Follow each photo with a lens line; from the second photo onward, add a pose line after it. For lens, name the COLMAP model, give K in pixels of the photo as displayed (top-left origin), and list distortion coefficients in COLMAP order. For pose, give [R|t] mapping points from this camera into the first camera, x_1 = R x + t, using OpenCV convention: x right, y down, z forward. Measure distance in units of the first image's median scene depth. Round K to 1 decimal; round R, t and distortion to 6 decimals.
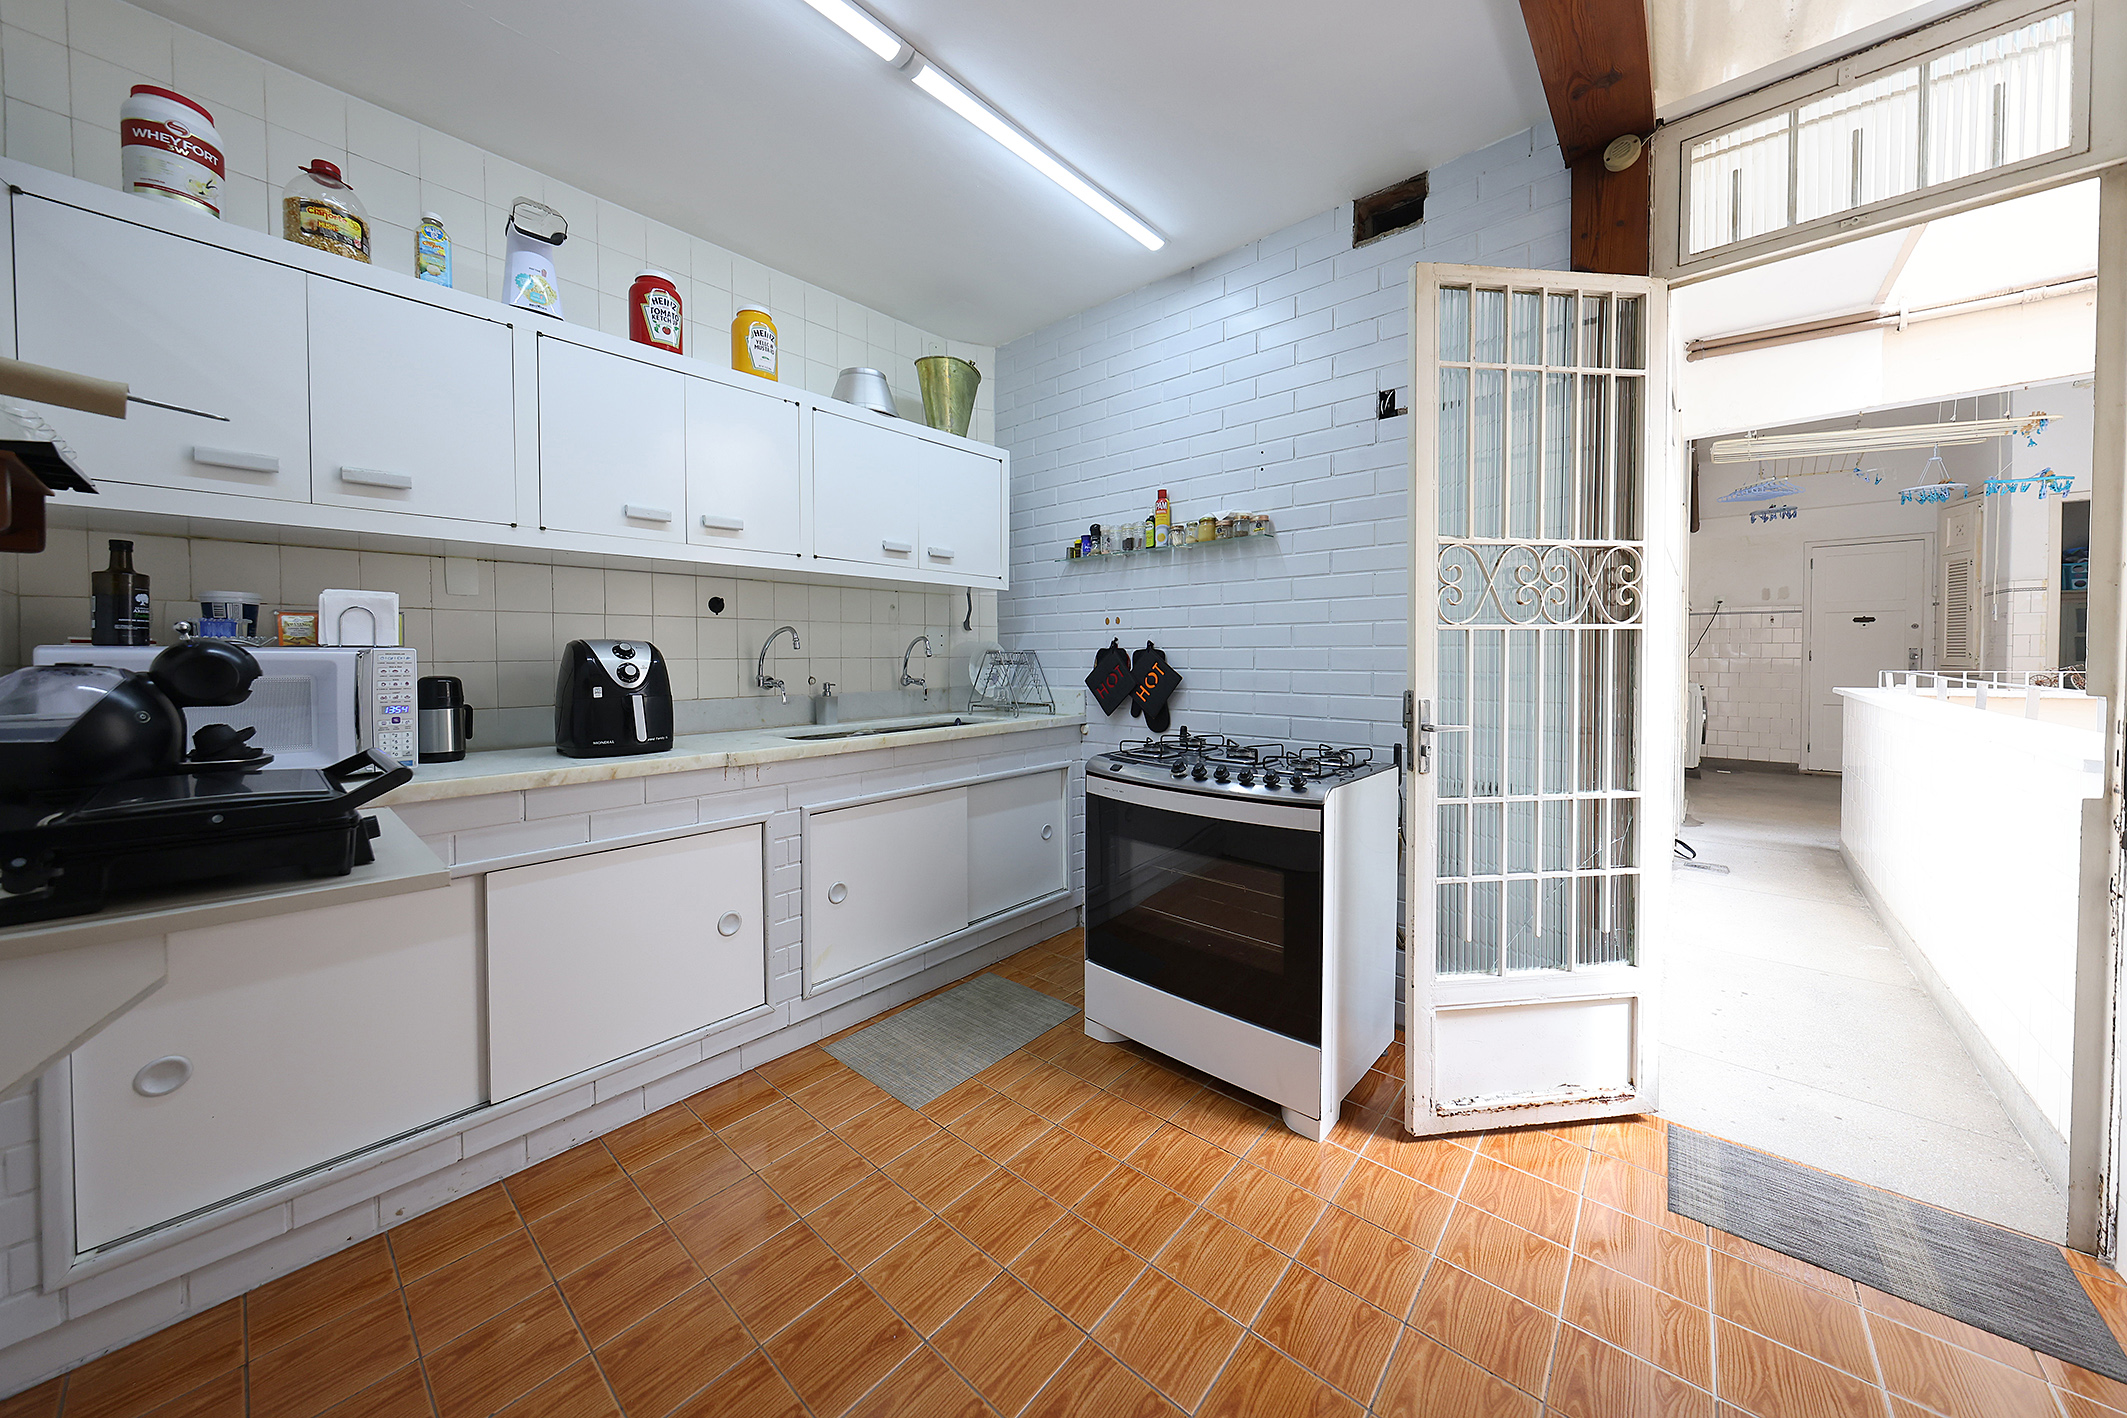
lens RADIAL K [[734.2, 0, 1025.8], [0, 734.2, 669.9], [0, 0, 1]] dist [0.004654, 0.000206]
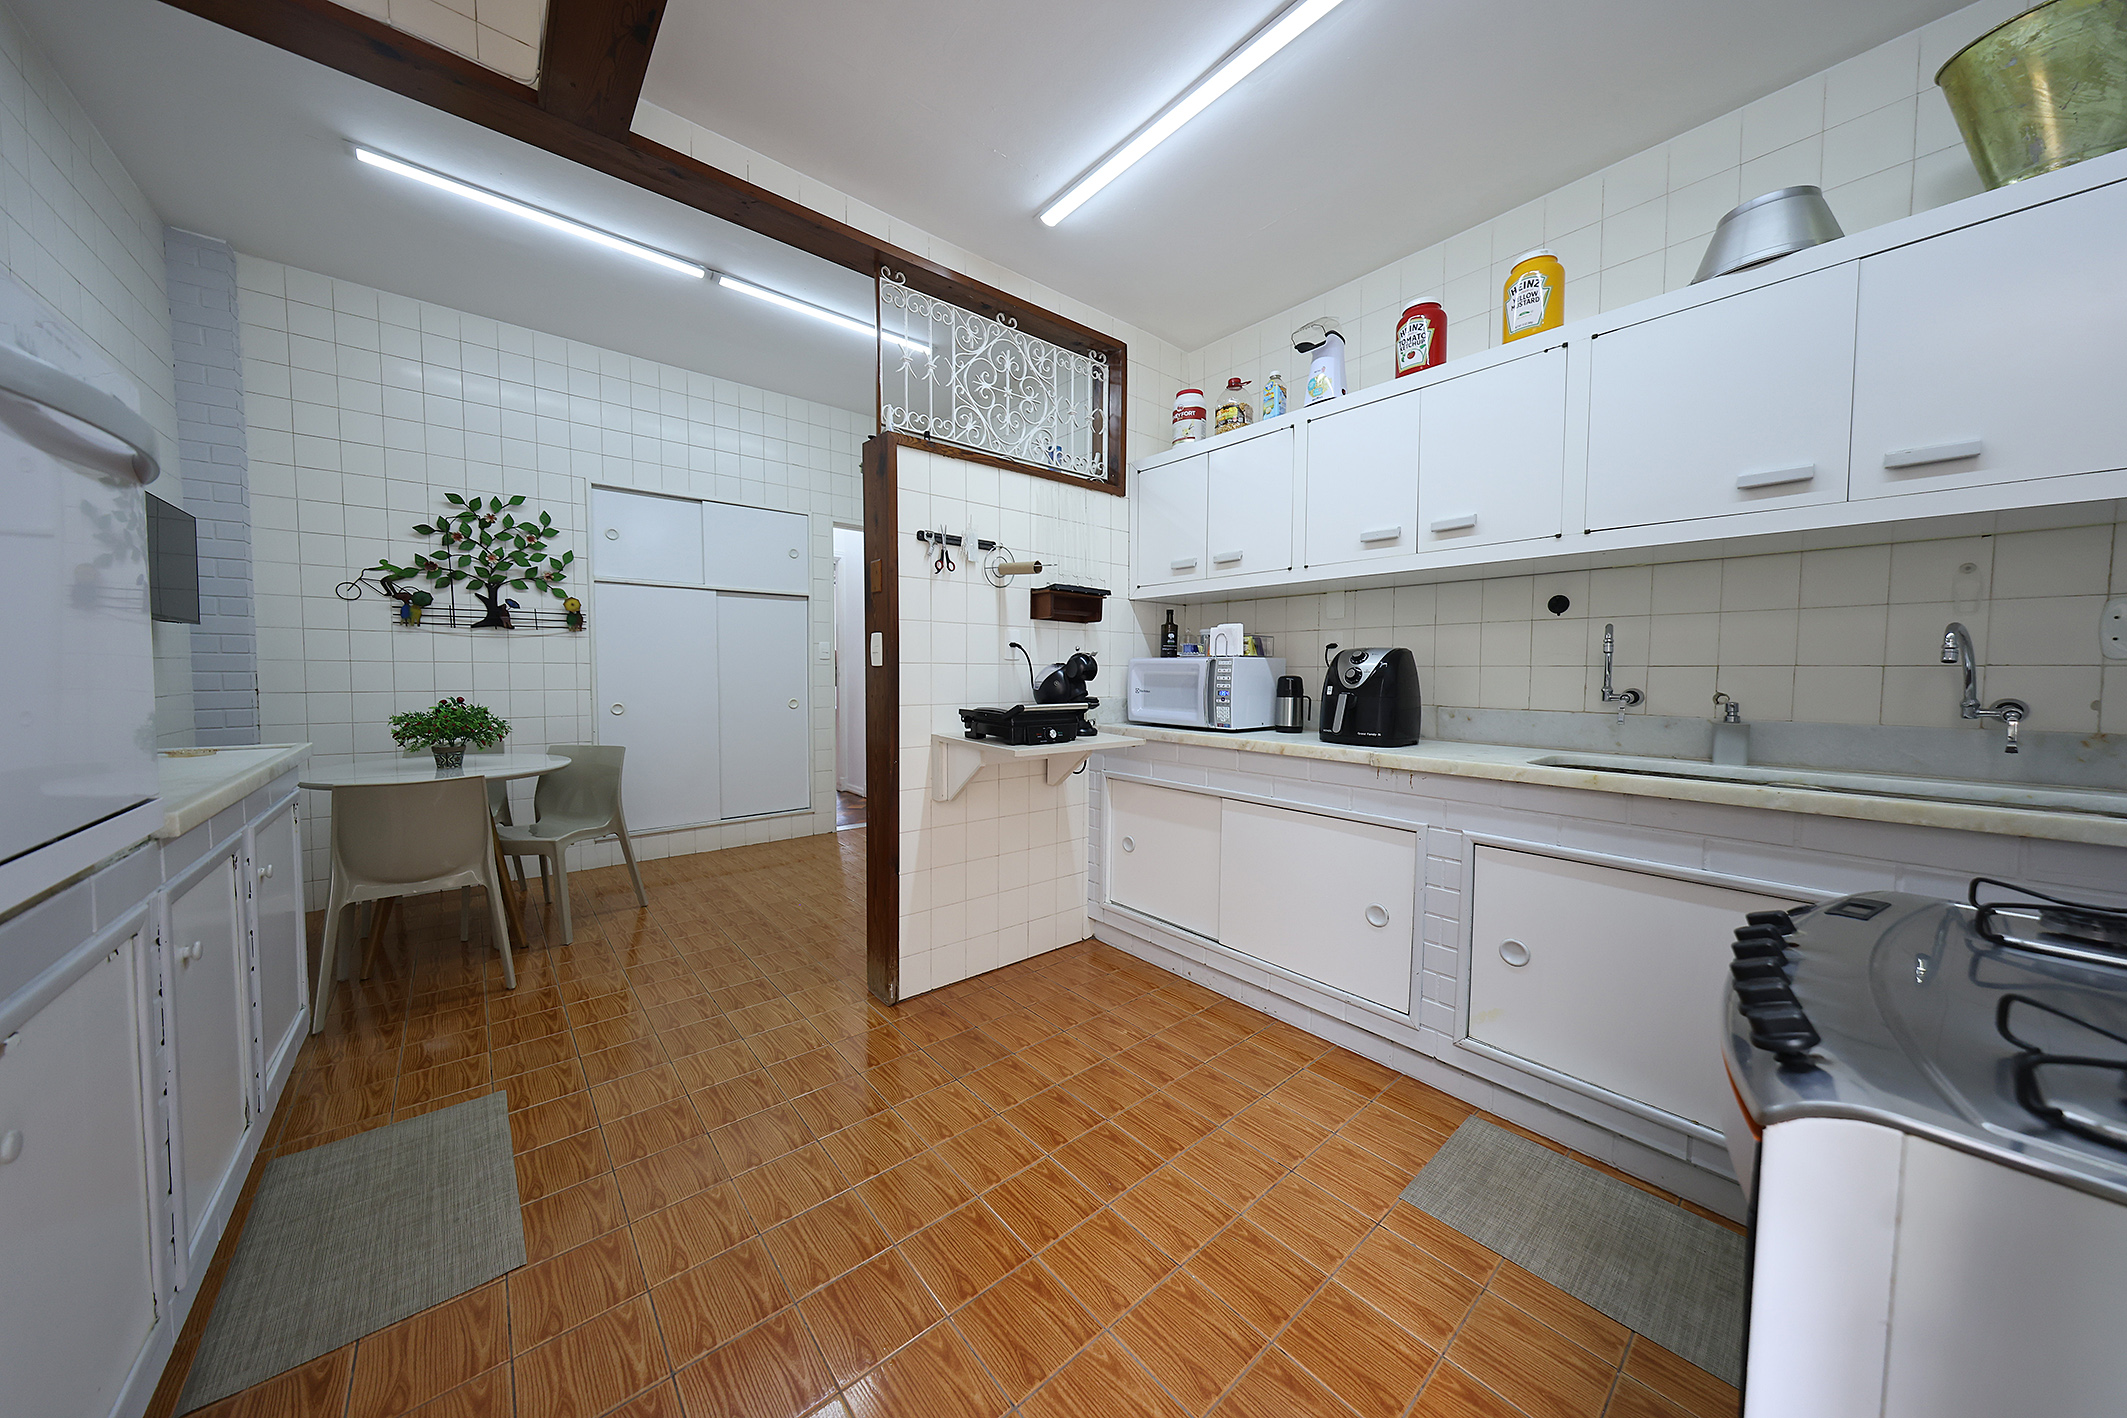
lens RADIAL K [[734.2, 0, 1062.9], [0, 734.2, 704.9], [0, 0, 1]] dist [0.004654, 0.000206]
pose [[-0.148309, 0.054208, -0.987454, 0.750779], [-0.021751, 0.998076, 0.058058, -0.008844], [0.988702, 0.030088, -0.146844, 0.761579]]
